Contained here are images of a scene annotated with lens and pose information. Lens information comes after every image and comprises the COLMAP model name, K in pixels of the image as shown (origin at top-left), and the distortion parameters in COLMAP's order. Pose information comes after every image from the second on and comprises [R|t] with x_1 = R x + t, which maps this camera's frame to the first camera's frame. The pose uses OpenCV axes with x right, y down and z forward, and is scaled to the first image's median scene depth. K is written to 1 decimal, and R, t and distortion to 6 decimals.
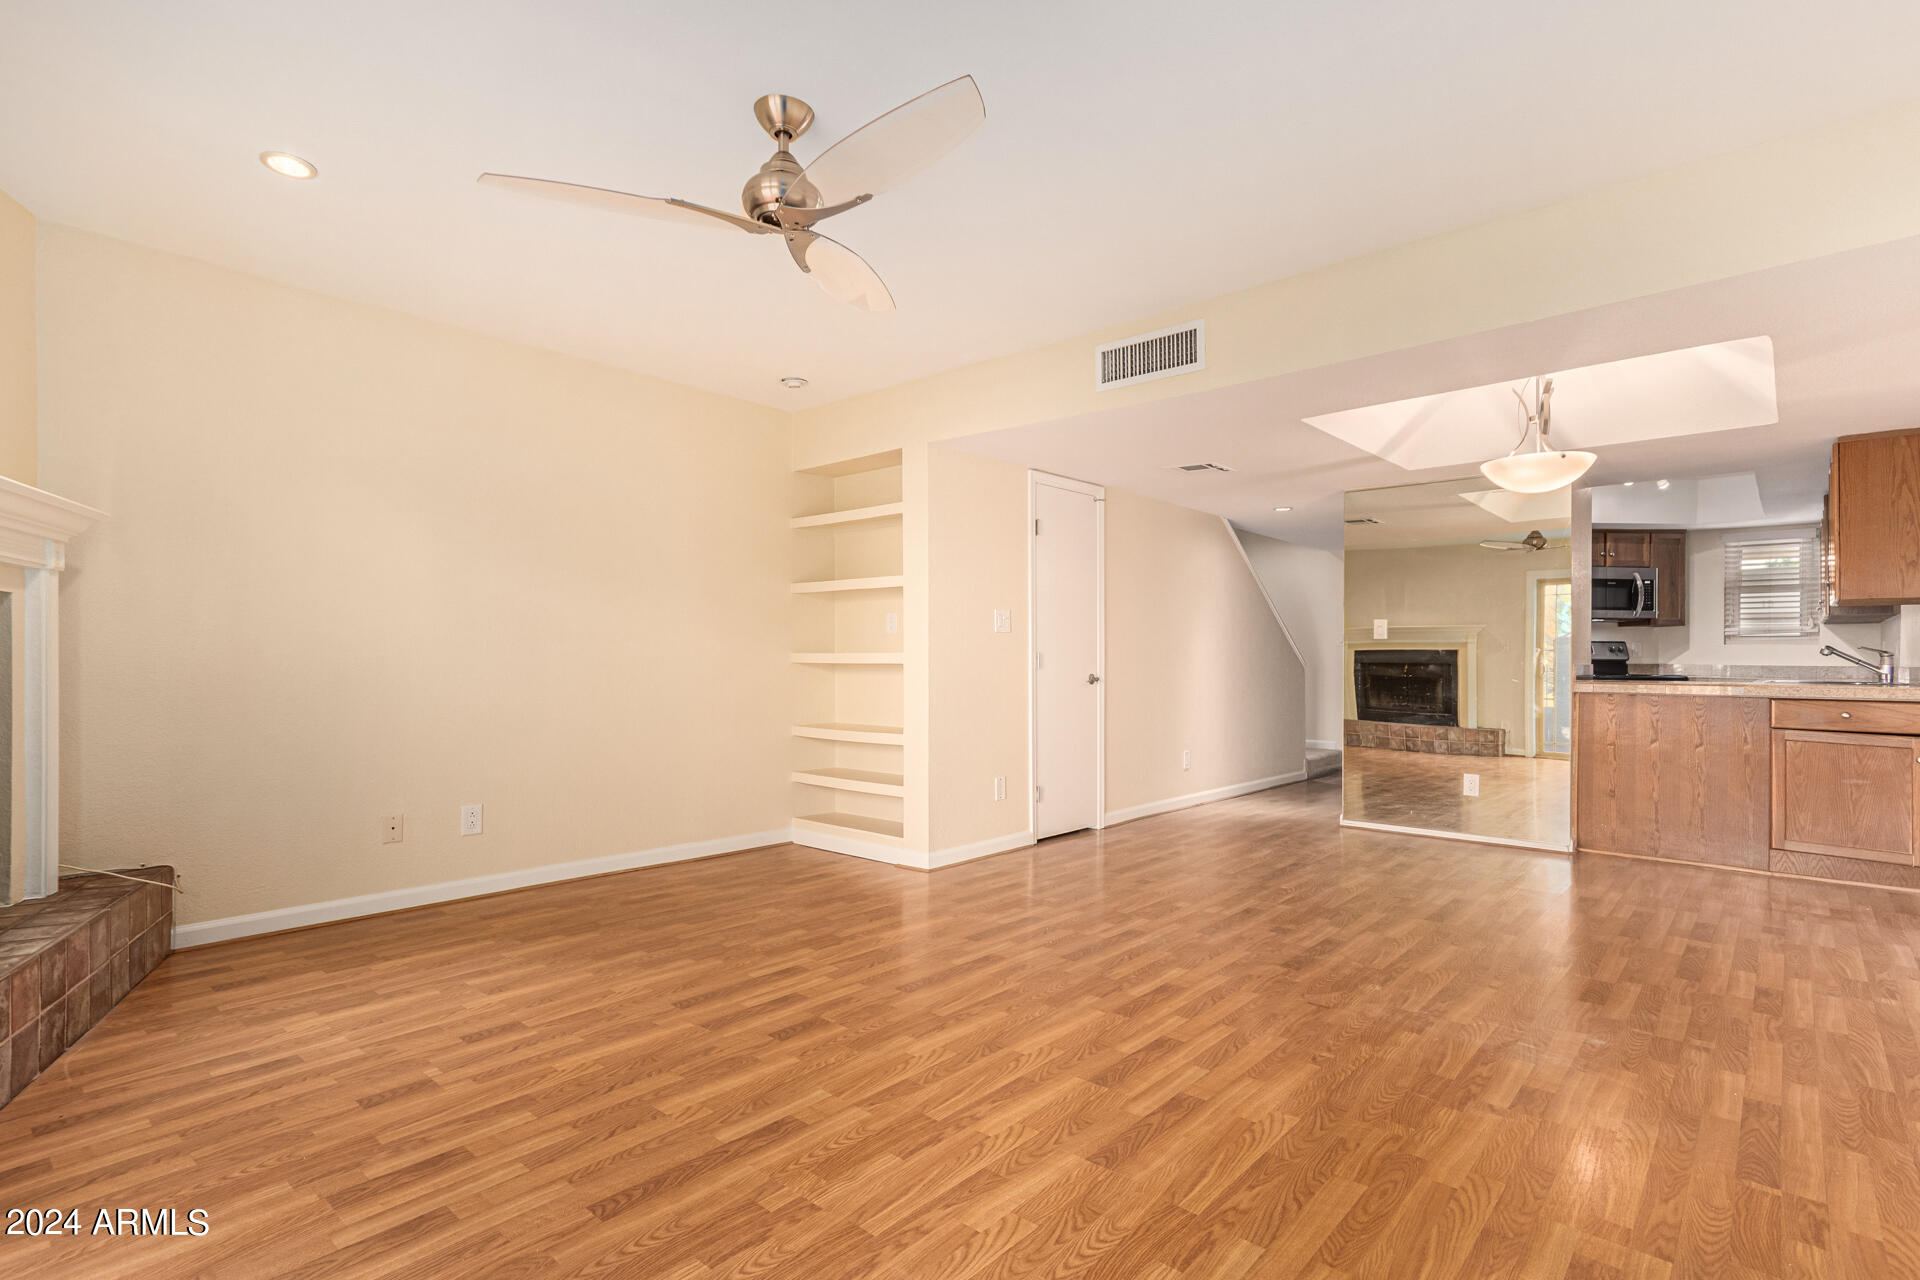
lens RADIAL K [[893.8, 0, 960.5], [0, 893.8, 648.6], [0, 0, 1]] dist [0.002571, 0.001777]
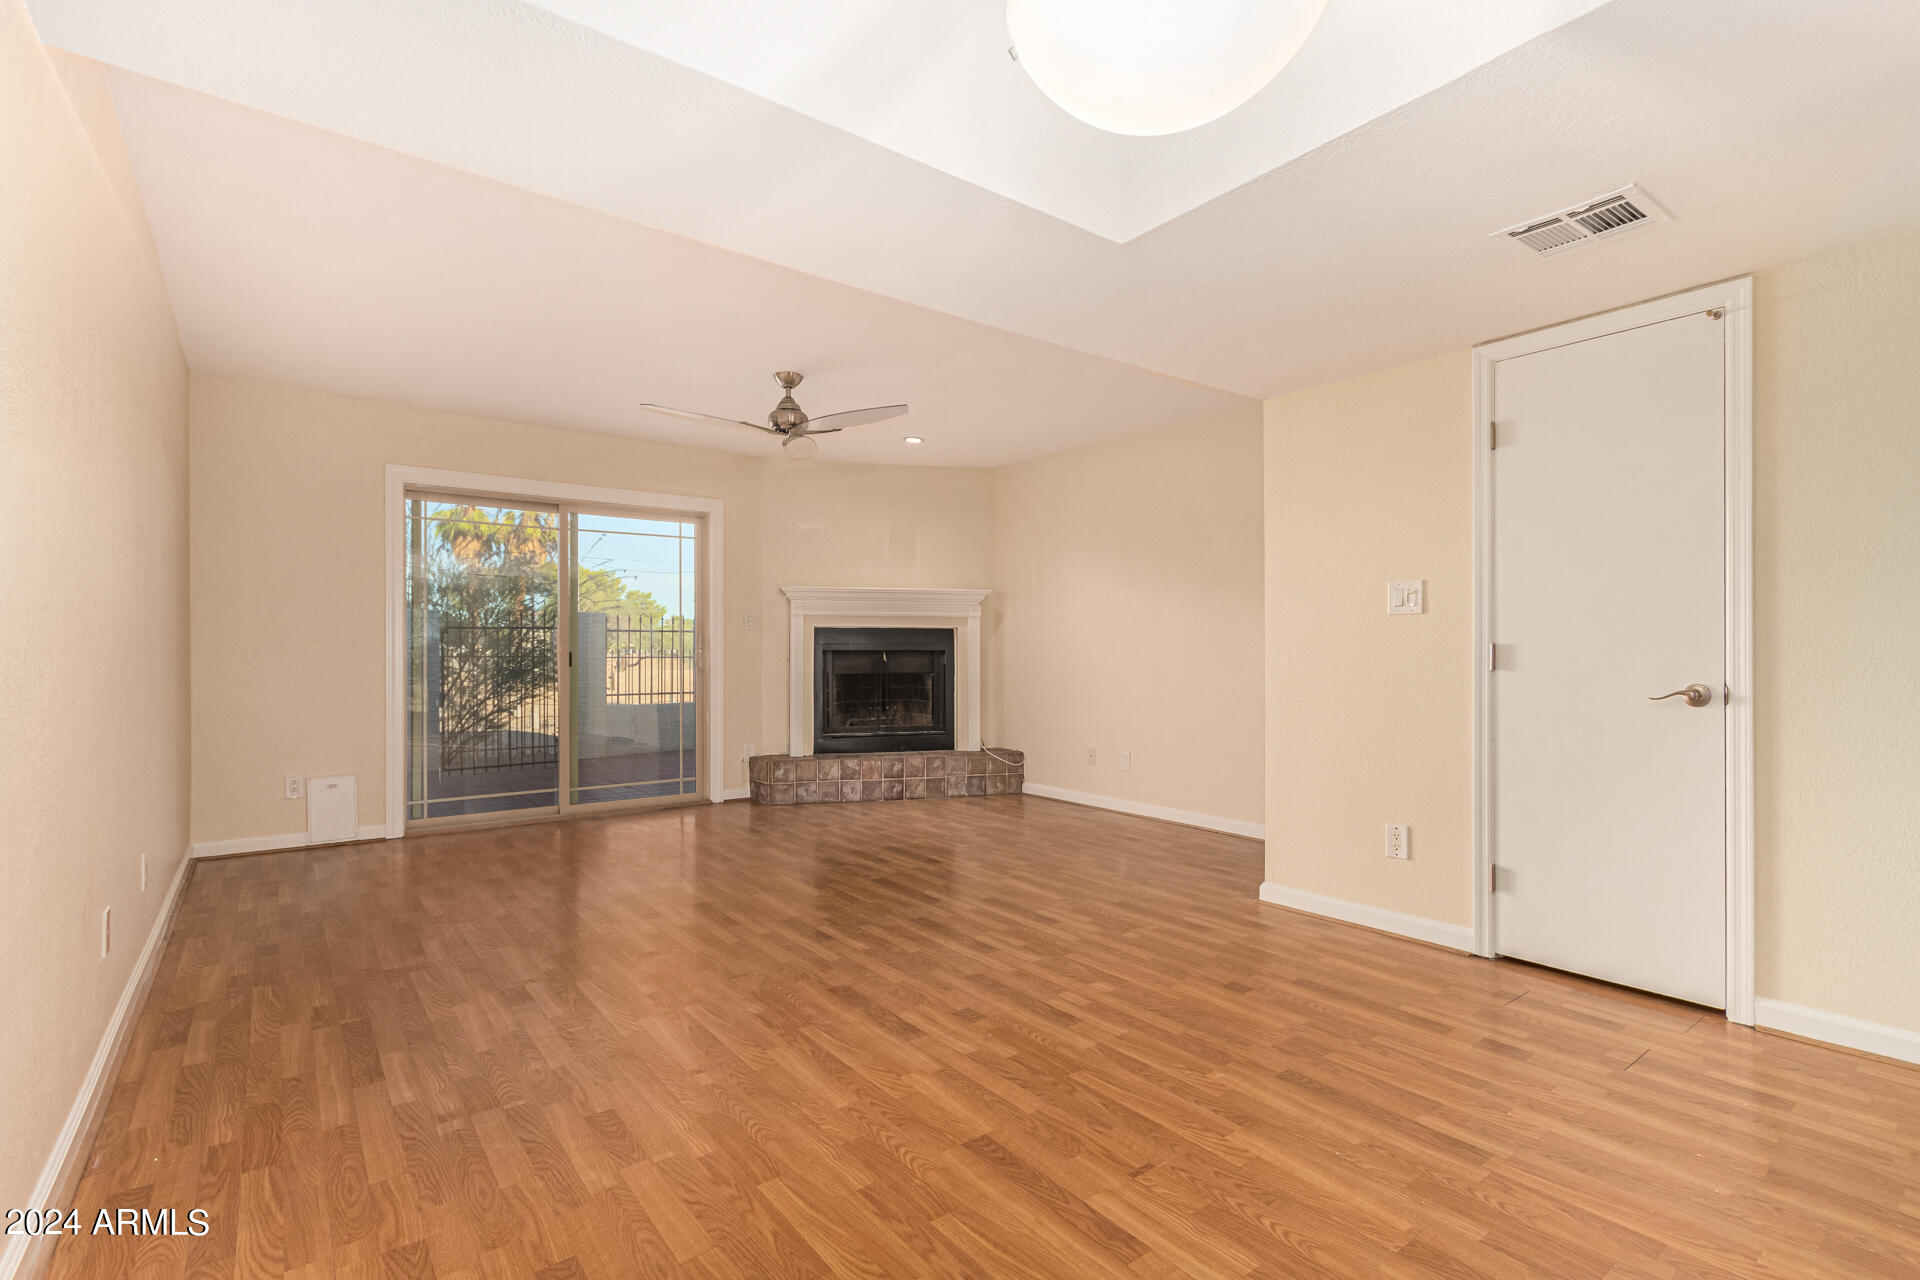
lens RADIAL K [[893.8, 0, 1001.6], [0, 893.8, 651.7], [0, 0, 1]] dist [0.002571, 0.001777]
pose [[-0.141904, -0.002569, -0.989877, 1.191895], [0.012080, 0.999918, -0.004327, 0.013584], [0.989807, -0.012572, -0.141861, 1.231832]]
